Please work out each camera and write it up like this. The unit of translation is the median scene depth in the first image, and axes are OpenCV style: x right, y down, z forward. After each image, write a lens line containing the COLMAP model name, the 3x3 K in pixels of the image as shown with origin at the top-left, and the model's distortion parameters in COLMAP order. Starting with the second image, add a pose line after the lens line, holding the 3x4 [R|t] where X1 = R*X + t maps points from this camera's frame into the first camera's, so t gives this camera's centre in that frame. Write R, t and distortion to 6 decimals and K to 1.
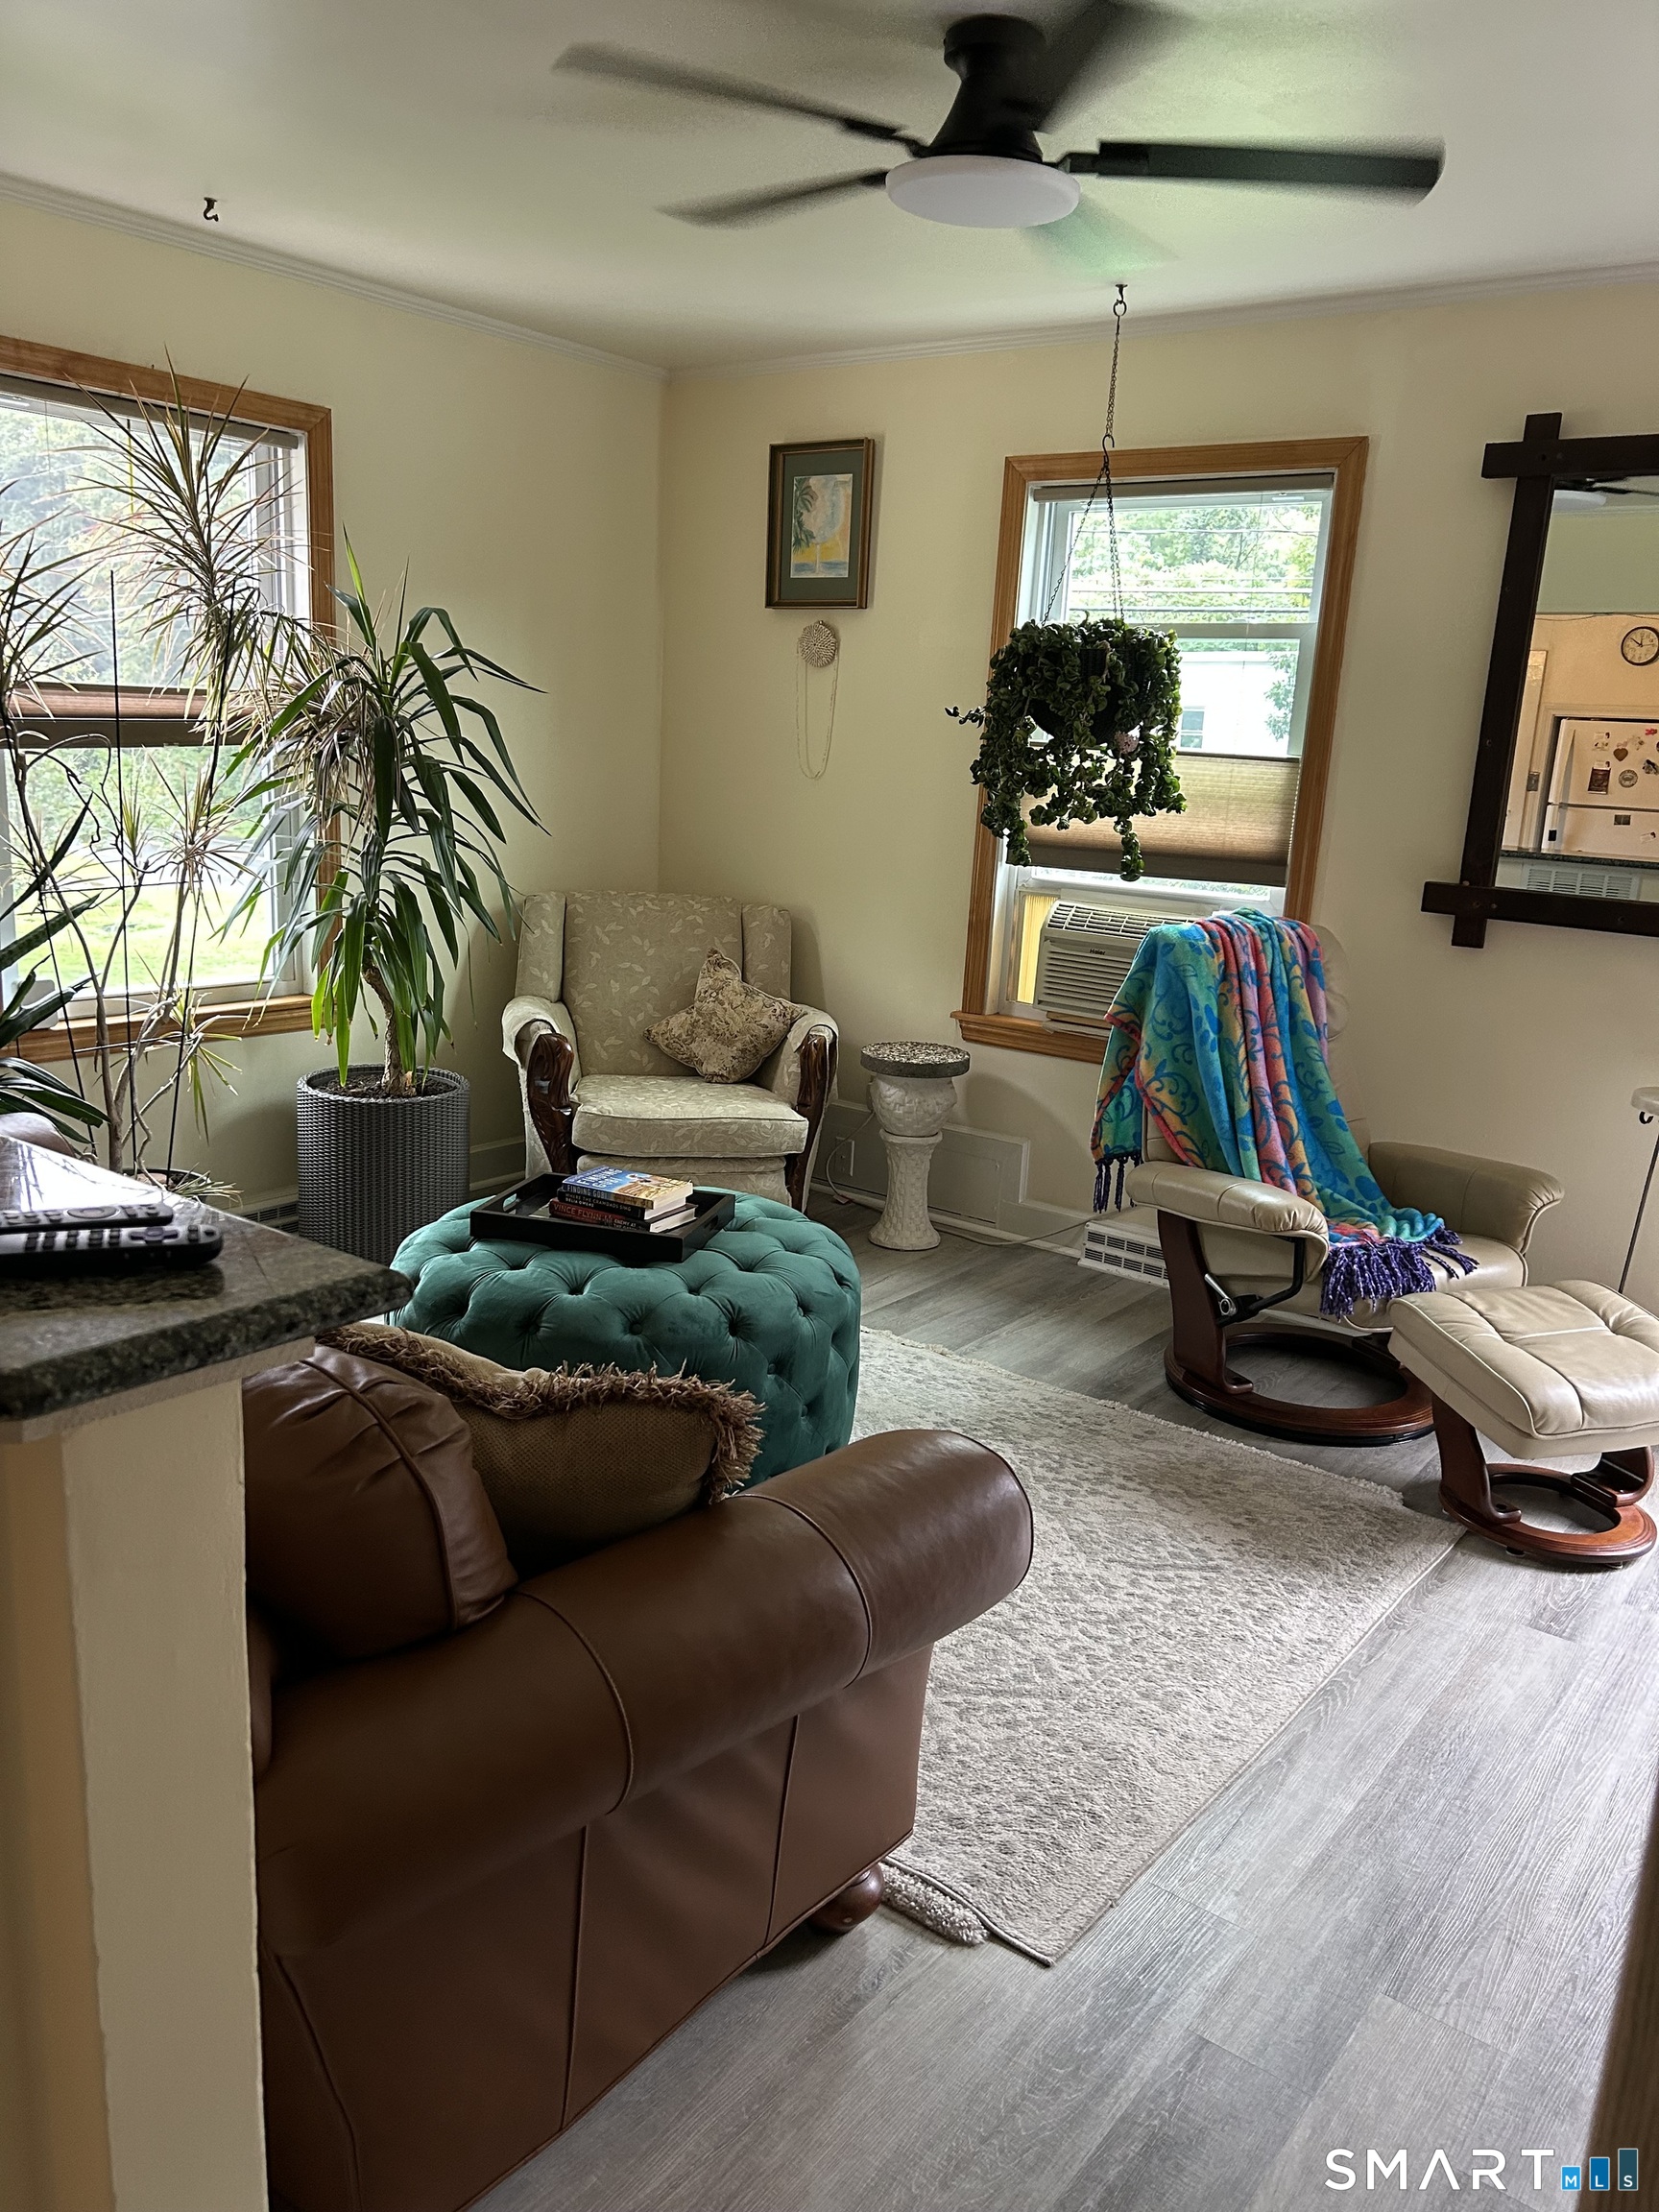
lens RADIAL K [[1662.6, 0, 808.3], [0, 1662.6, 1113.2], [0, 0, 1]] dist [0.054654, -0.073355]
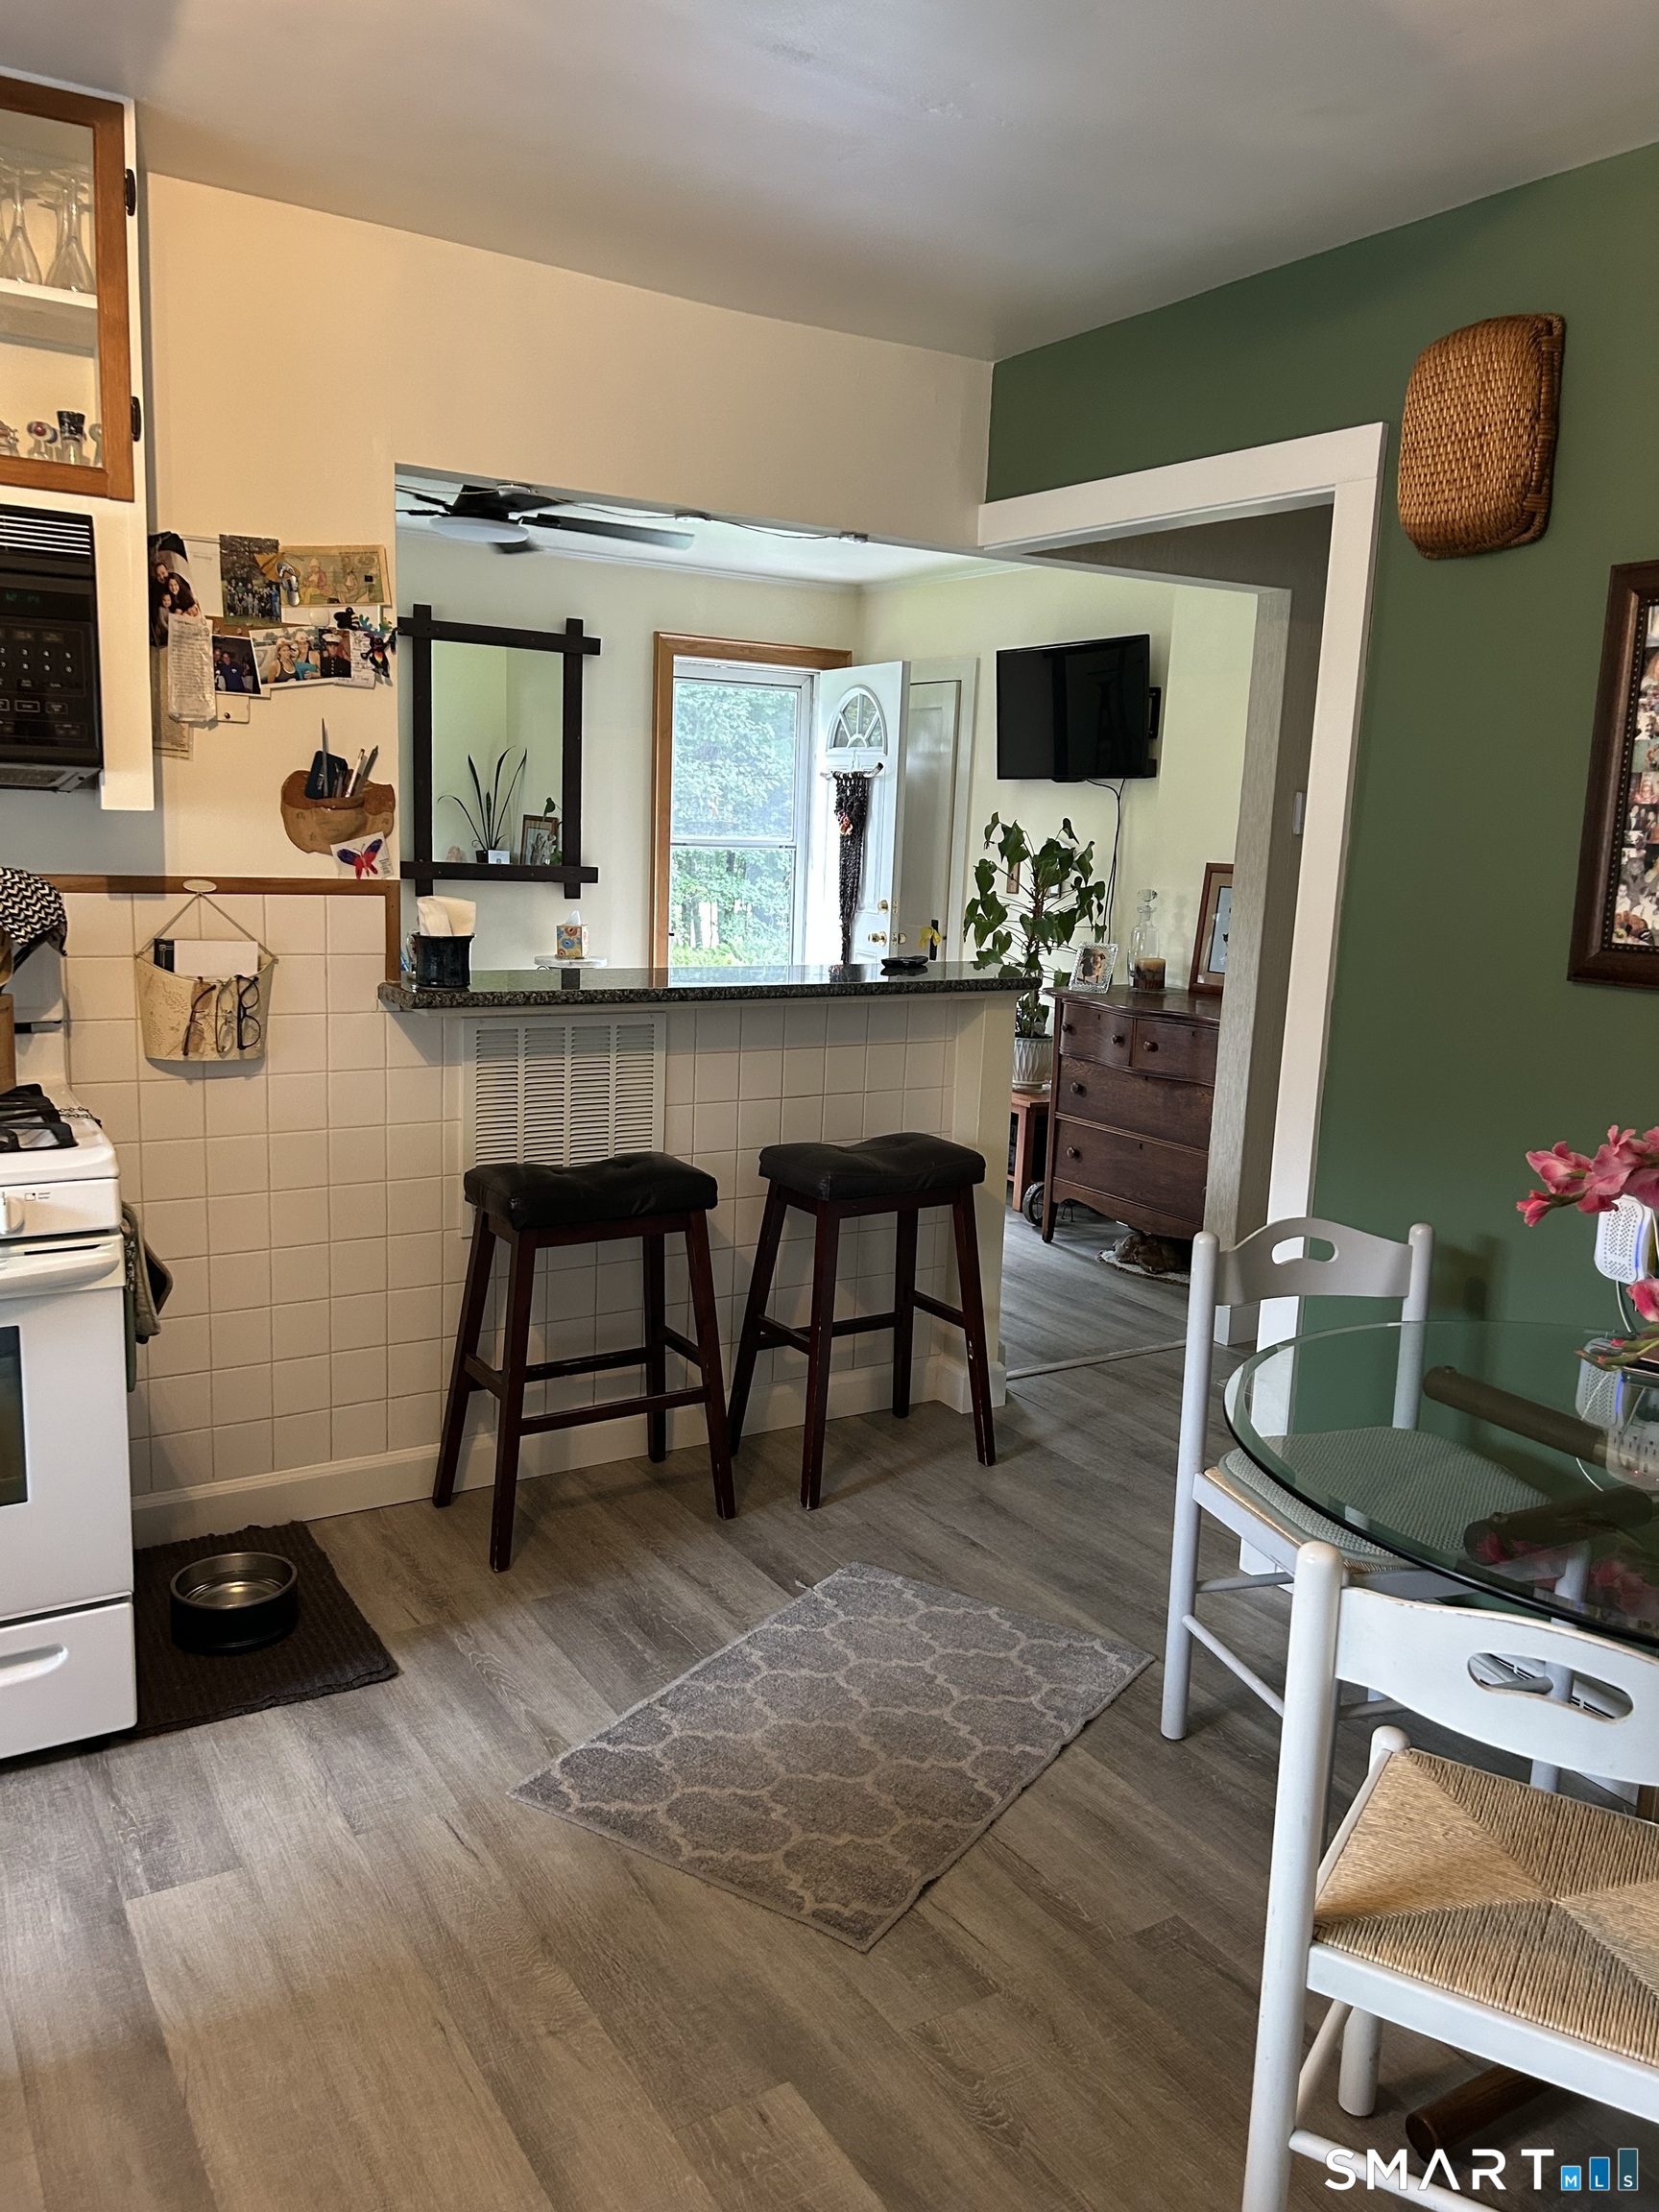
lens RADIAL K [[1662.6, 0, 825.8], [0, 1662.6, 1102.3], [0, 0, 1]] dist [0.054654, -0.073355]
pose [[0.345459, -0.199222, 0.917044, -1.306150], [0.194766, 0.971149, 0.137606, -0.055762], [-0.918000, 0.131071, 0.374294, -0.027165]]
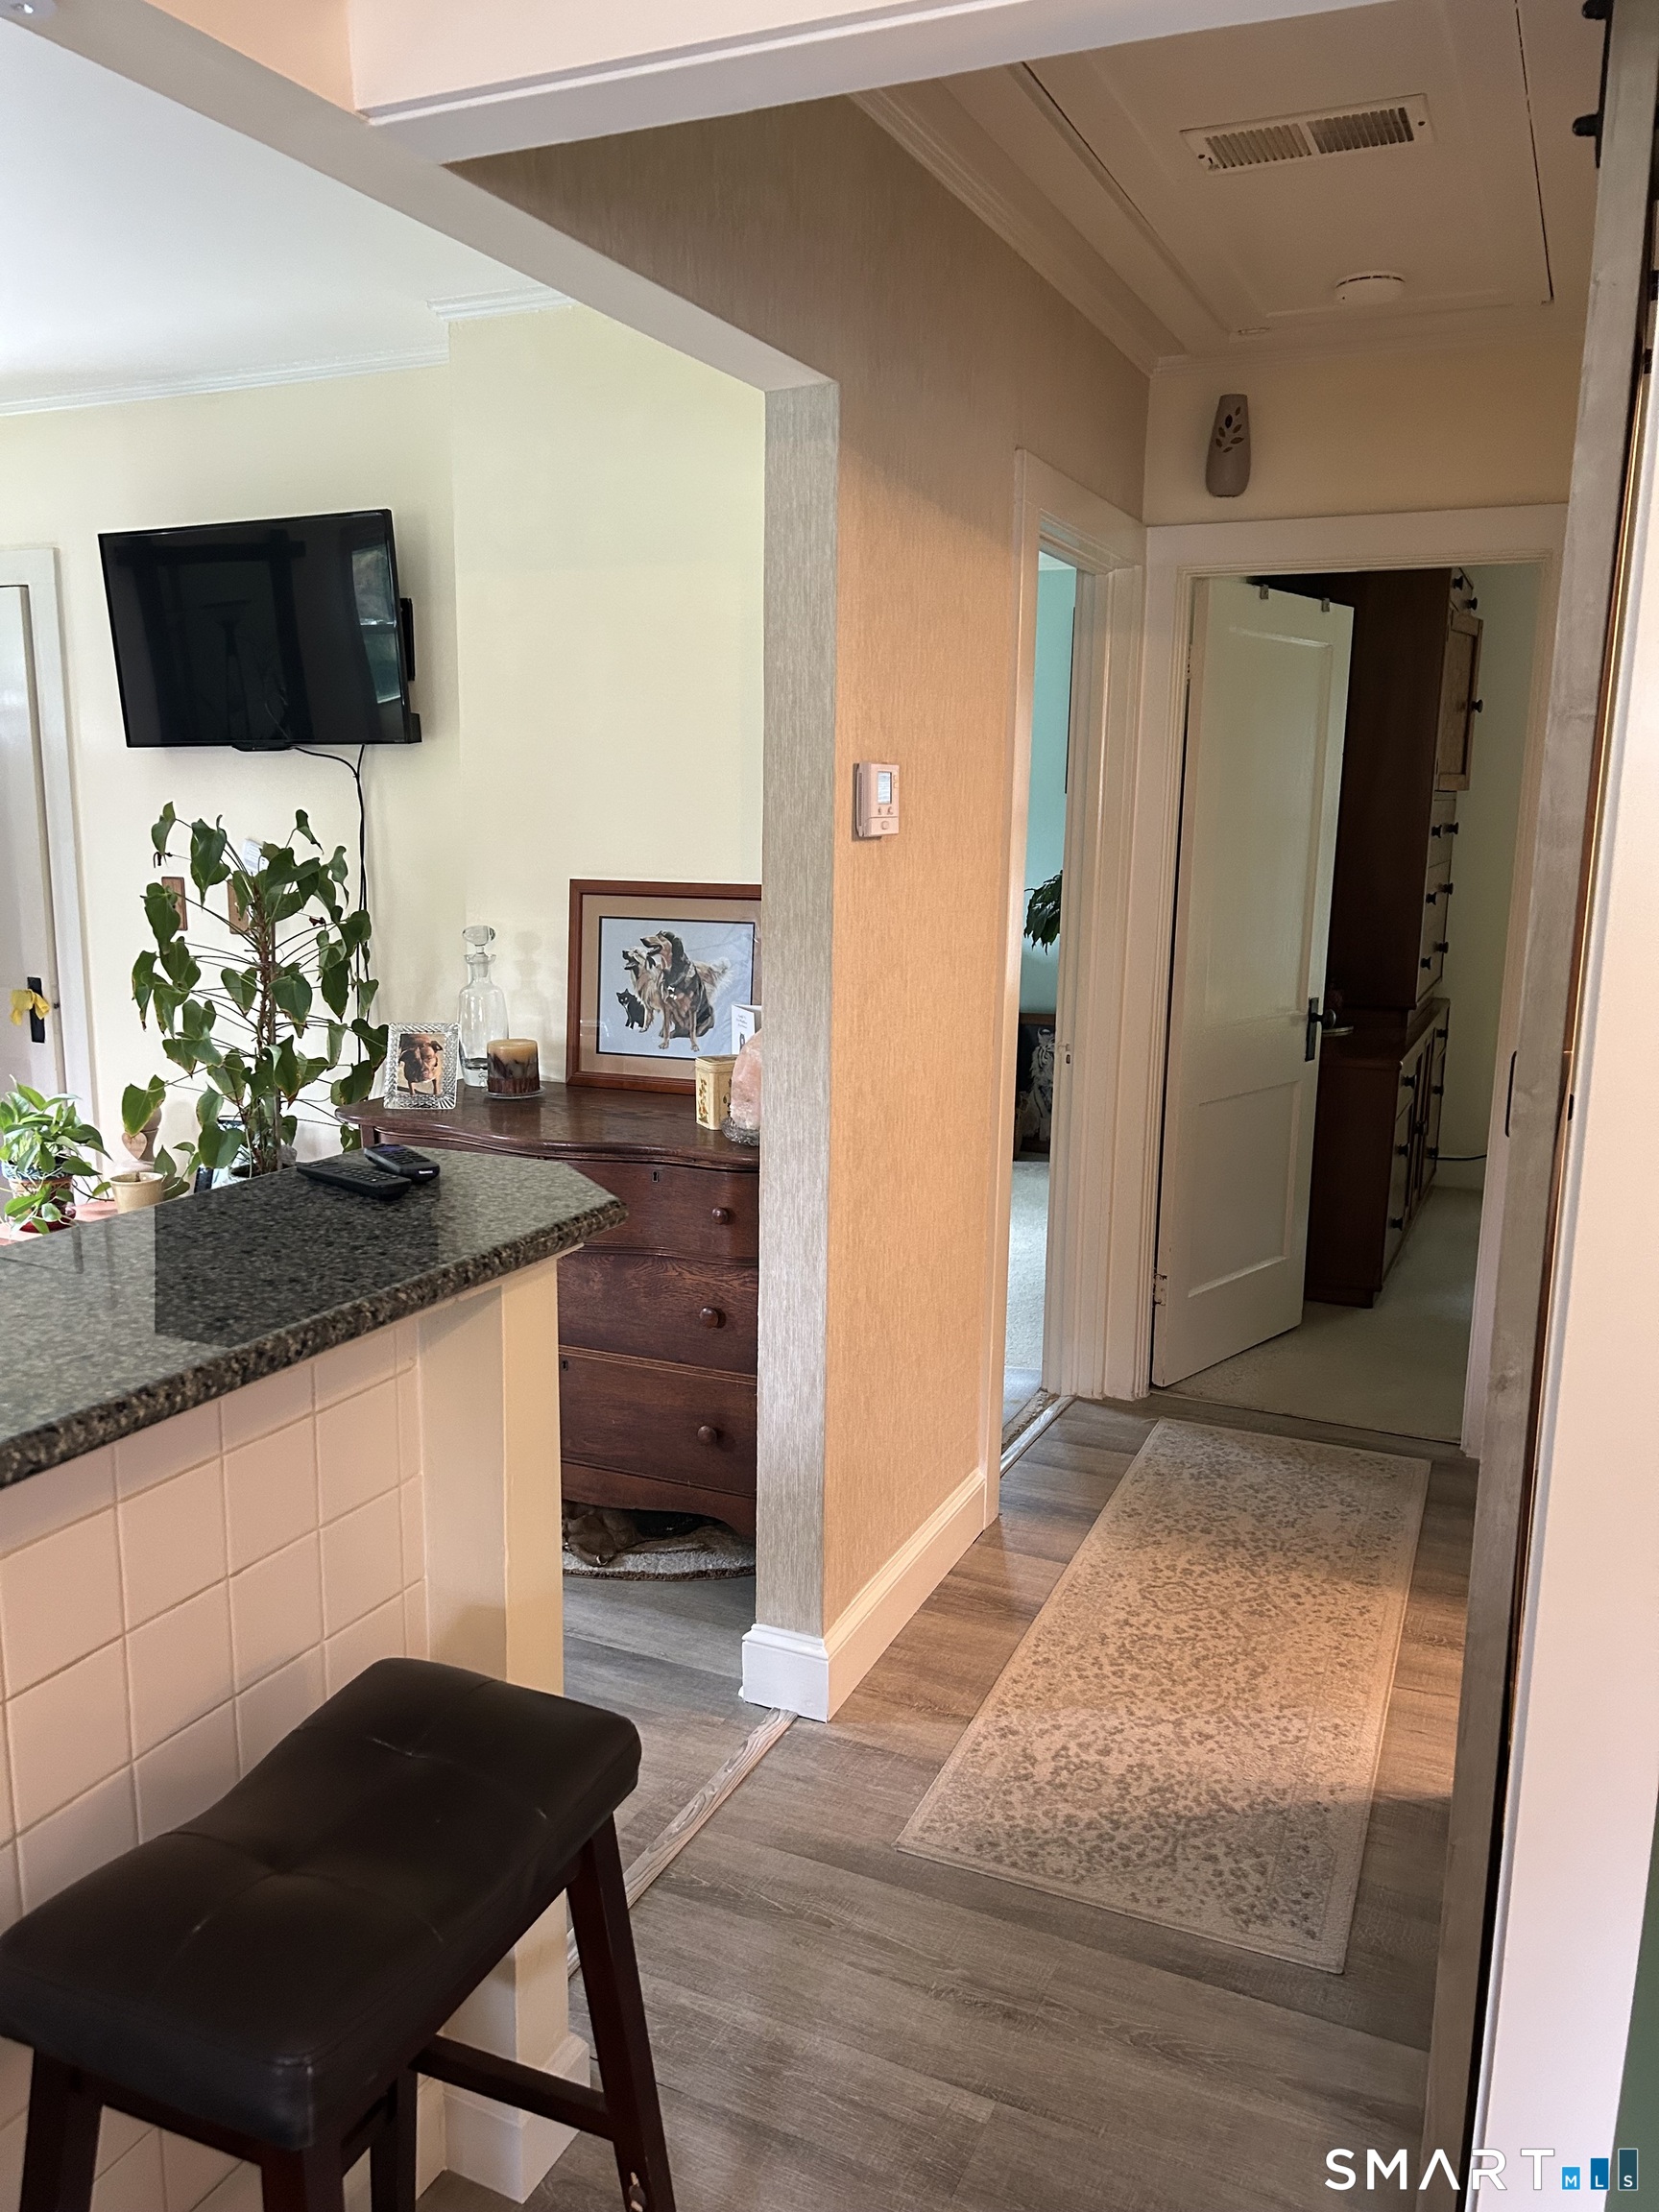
lens RADIAL K [[1662.6, 0, 819.5], [0, 1662.6, 1114.7], [0, 0, 1]] dist [0.054654, -0.073355]
pose [[-0.224915, -0.227839, 0.947366, -0.651158], [0.202558, 0.940103, 0.274182, -0.098753], [-0.953091, 0.253565, -0.165293, 0.276396]]
